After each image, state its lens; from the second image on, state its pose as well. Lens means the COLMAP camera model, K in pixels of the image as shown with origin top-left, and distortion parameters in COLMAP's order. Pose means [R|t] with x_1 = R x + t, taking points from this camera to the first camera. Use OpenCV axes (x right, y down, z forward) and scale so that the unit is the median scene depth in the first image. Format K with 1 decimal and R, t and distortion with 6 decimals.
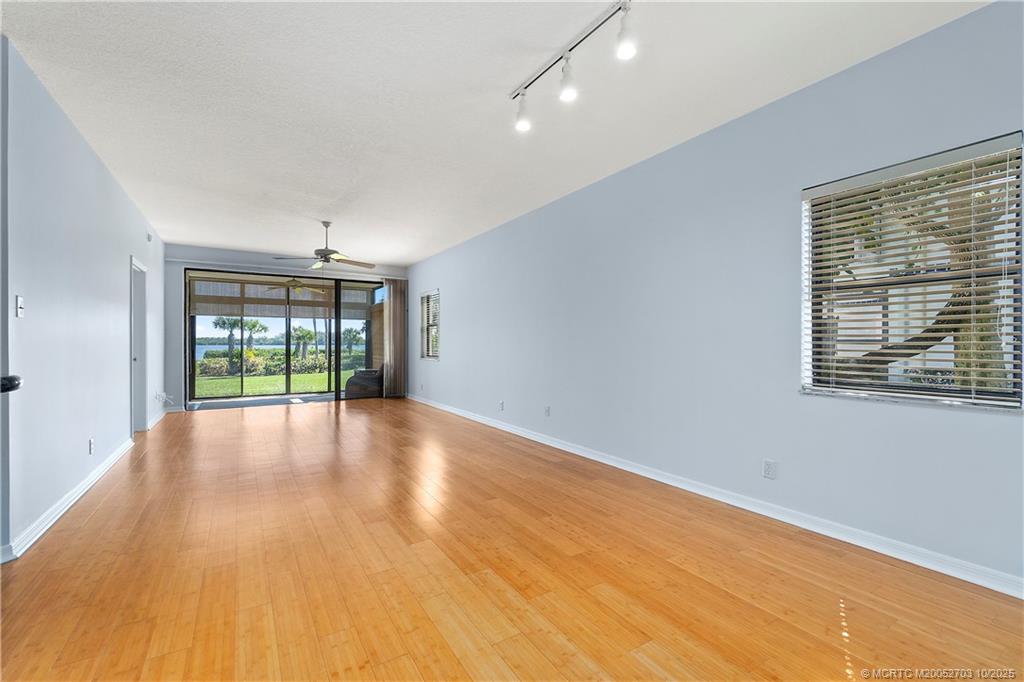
lens RADIAL K [[446.4, 0, 507.7], [0, 446.4, 344.7], [0, 0, 1]] dist [0.002052, -0.000910]
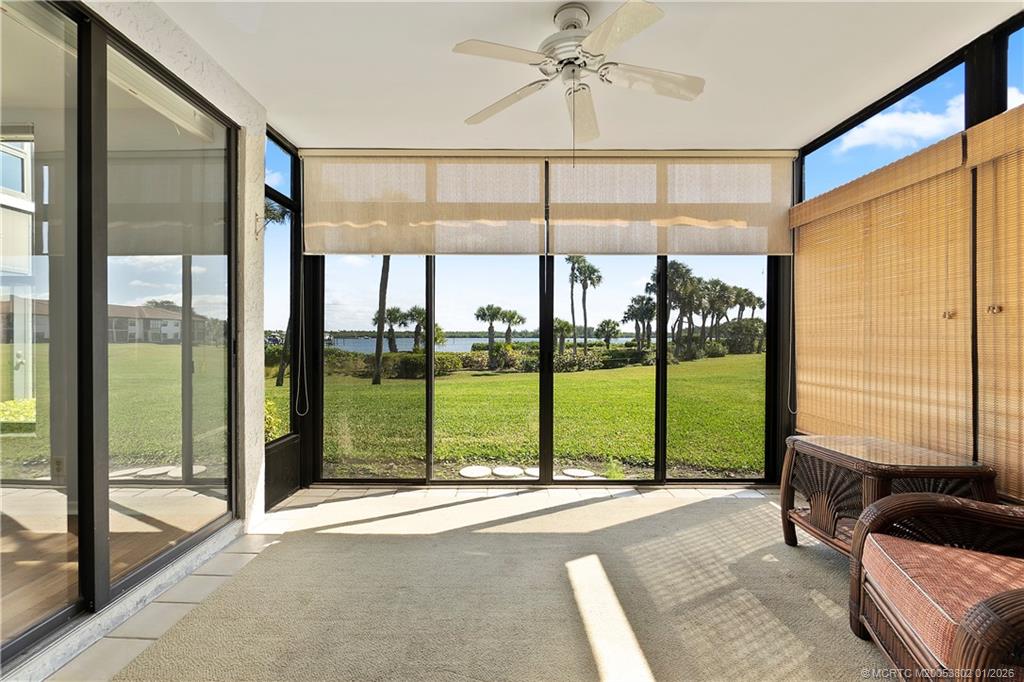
lens RADIAL K [[446.4, 0, 494.8], [0, 446.4, 336.6], [0, 0, 1]] dist [0.002052, -0.000910]
pose [[0.842955, -0.002579, -0.537977, -0.097191], [0.001541, 0.999996, -0.002378, -0.000179], [0.537981, 0.001176, 0.842956, 0.196303]]
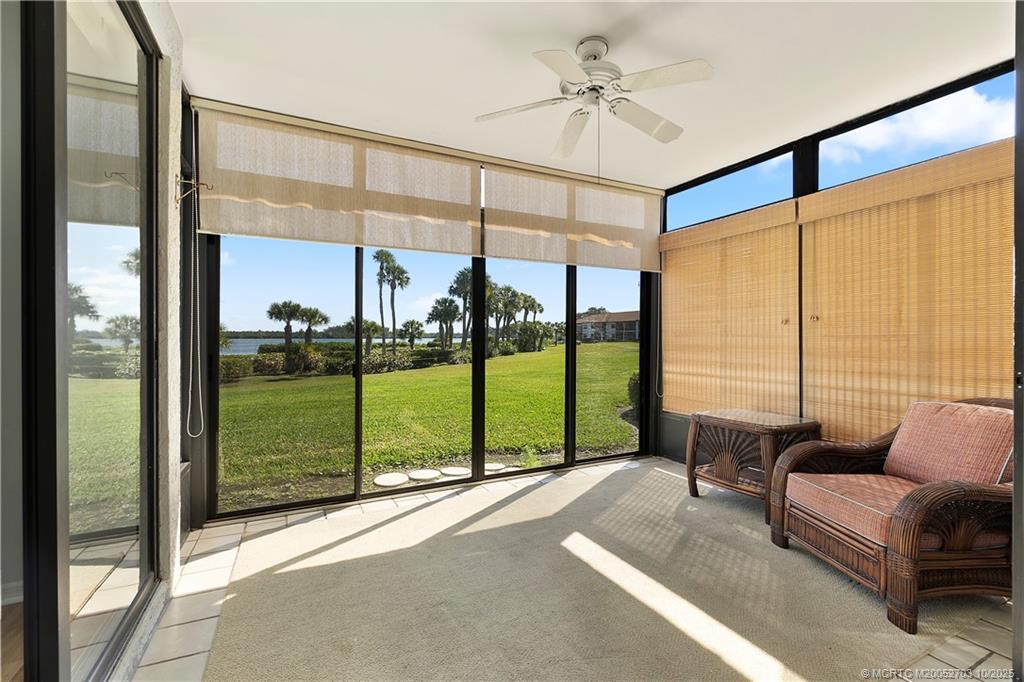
lens RADIAL K [[446.4, 0, 496.6], [0, 446.4, 338.7], [0, 0, 1]] dist [0.002052, -0.000910]
pose [[0.993888, -0.002895, -0.110352, -0.123728], [0.003194, 0.999992, 0.002532, -0.000180], [0.110344, -0.002869, 0.993889, 0.186092]]
